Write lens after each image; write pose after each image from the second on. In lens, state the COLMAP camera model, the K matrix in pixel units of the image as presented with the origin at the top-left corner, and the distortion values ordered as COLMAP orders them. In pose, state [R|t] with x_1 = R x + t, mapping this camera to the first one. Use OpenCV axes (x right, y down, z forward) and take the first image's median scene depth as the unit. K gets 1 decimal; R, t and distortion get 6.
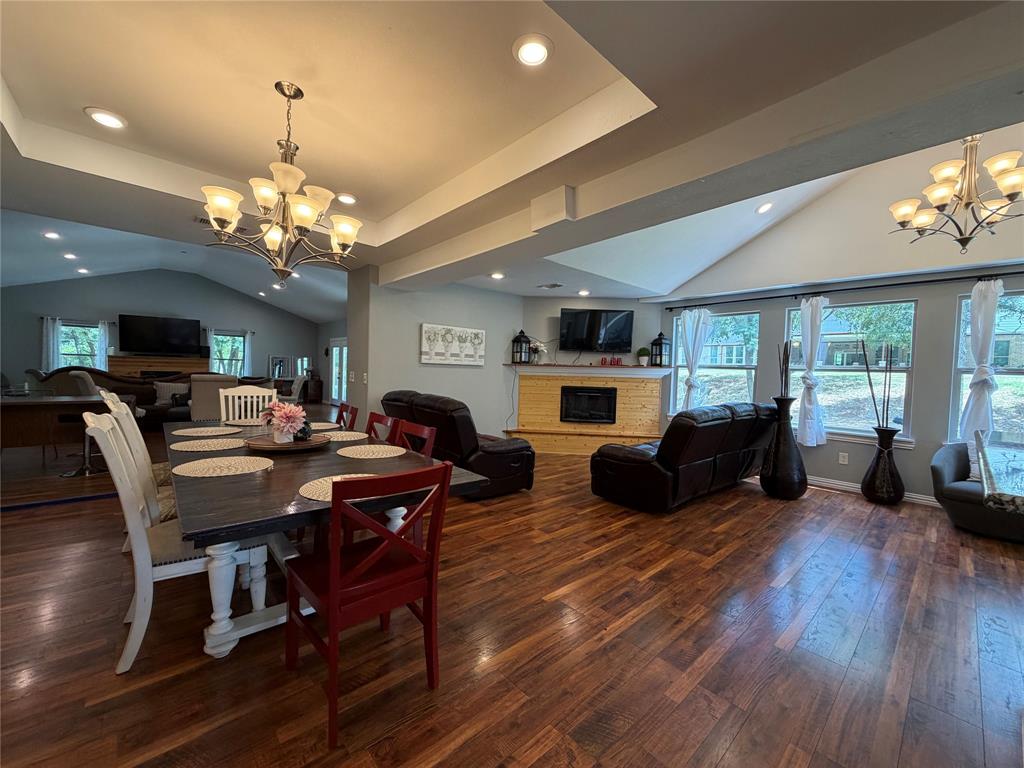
lens RADIAL K [[411.9, 0, 510.9], [0, 411.9, 385.6], [0, 0, 1]] dist [0.003793, -0.000289]
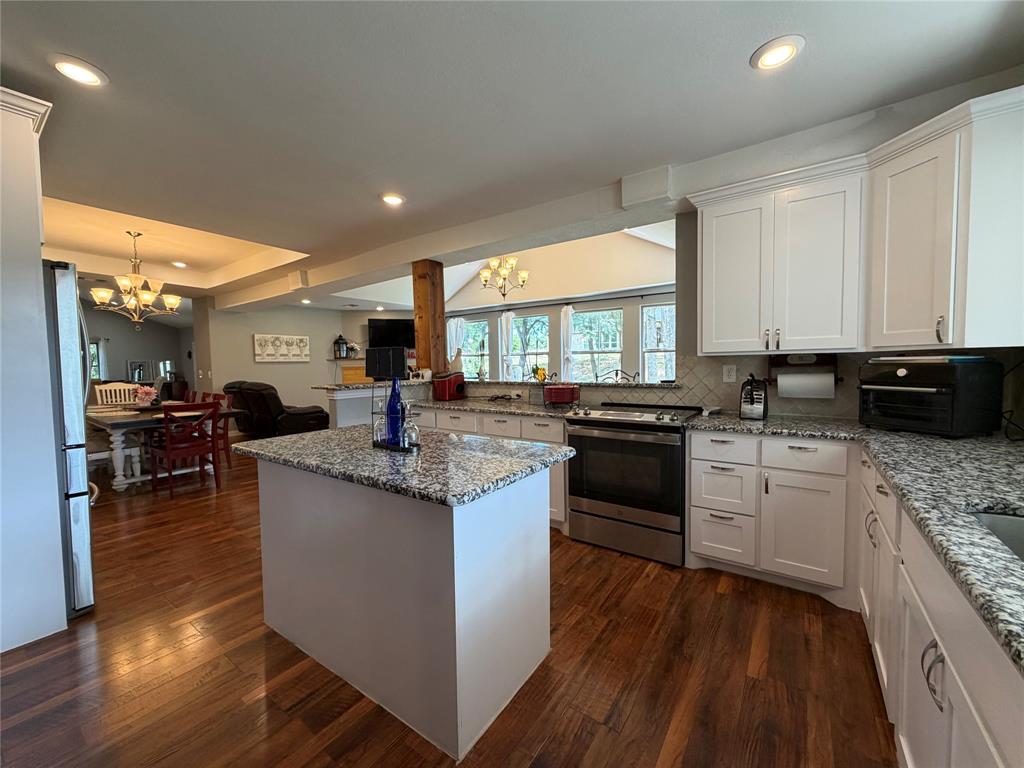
lens RADIAL K [[411.9, 0, 510.9], [0, 411.9, 386.6], [0, 0, 1]] dist [0.003793, -0.000289]
pose [[0.974517, -0.060549, 0.215986, 0.328125], [0.055096, 0.997994, 0.031185, 0.034369], [-0.217441, -0.018490, 0.975898, -0.585613]]
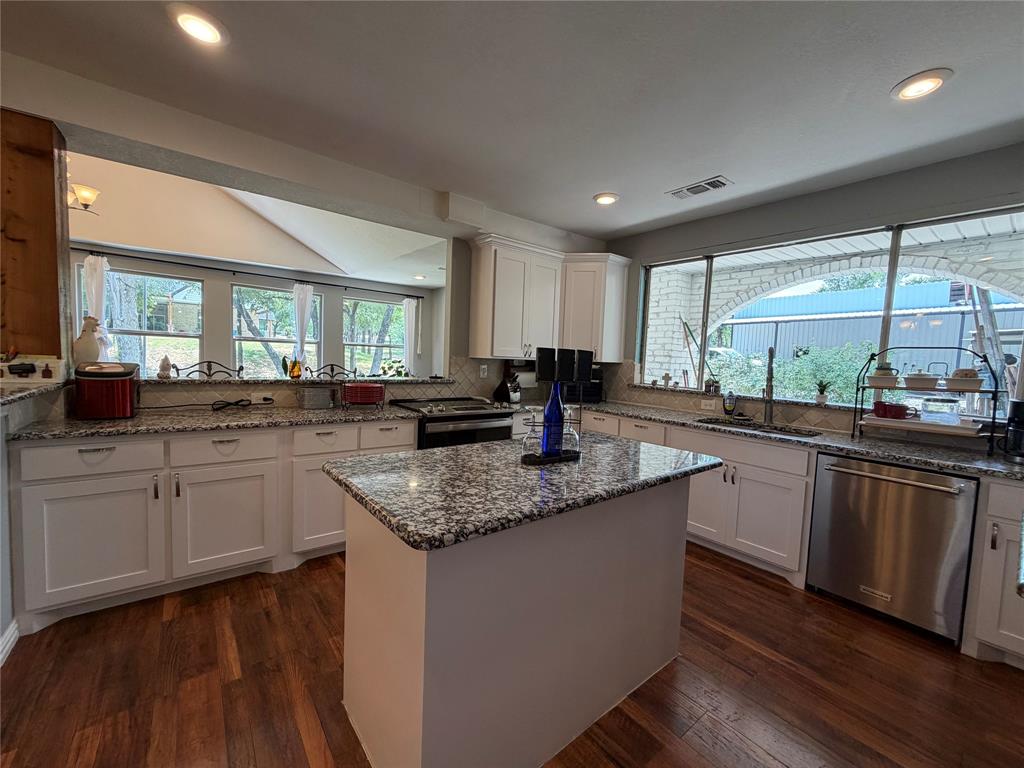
lens RADIAL K [[411.9, 0, 512.6], [0, 411.9, 385.8], [0, 0, 1]] dist [0.003793, -0.000289]
pose [[0.066783, -0.091089, 0.993601, -0.354905], [-0.002520, 0.995806, 0.091460, -0.020524], [-0.997764, -0.008612, 0.066273, 0.179596]]
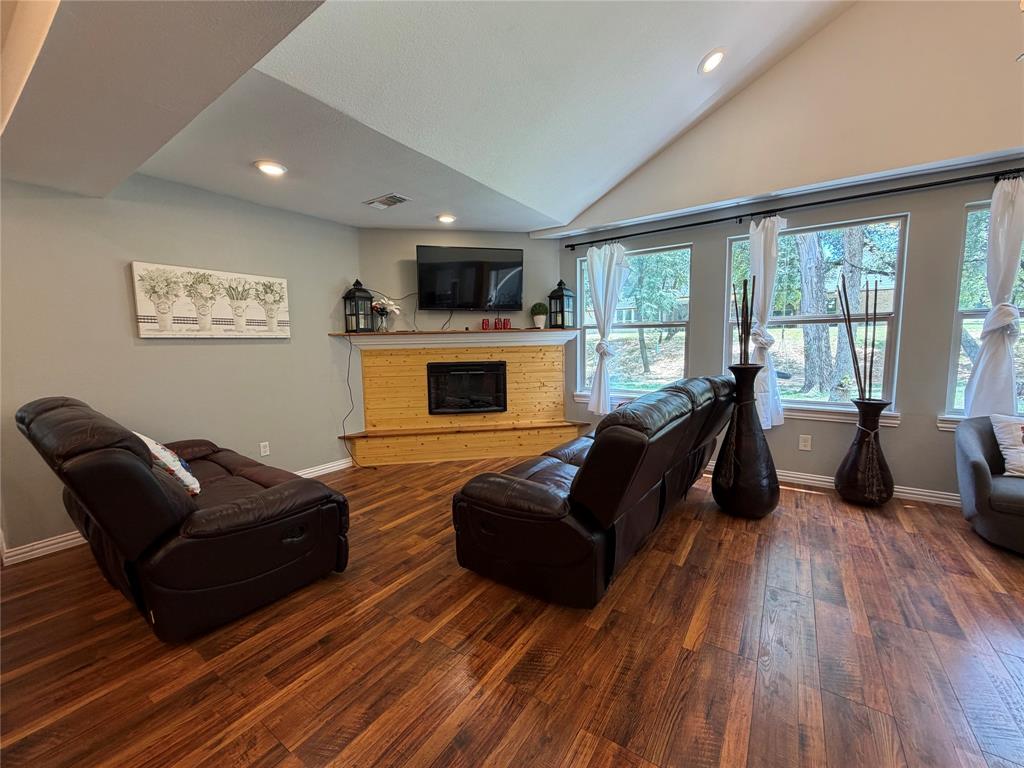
lens RADIAL K [[411.9, 0, 510.4], [0, 411.9, 381.4], [0, 0, 1]] dist [0.003793, -0.000289]
pose [[0.971776, -0.068495, 0.225744, 0.121671], [0.054732, 0.996272, 0.066680, -0.008209], [-0.229470, -0.052443, 0.971902, 0.365221]]
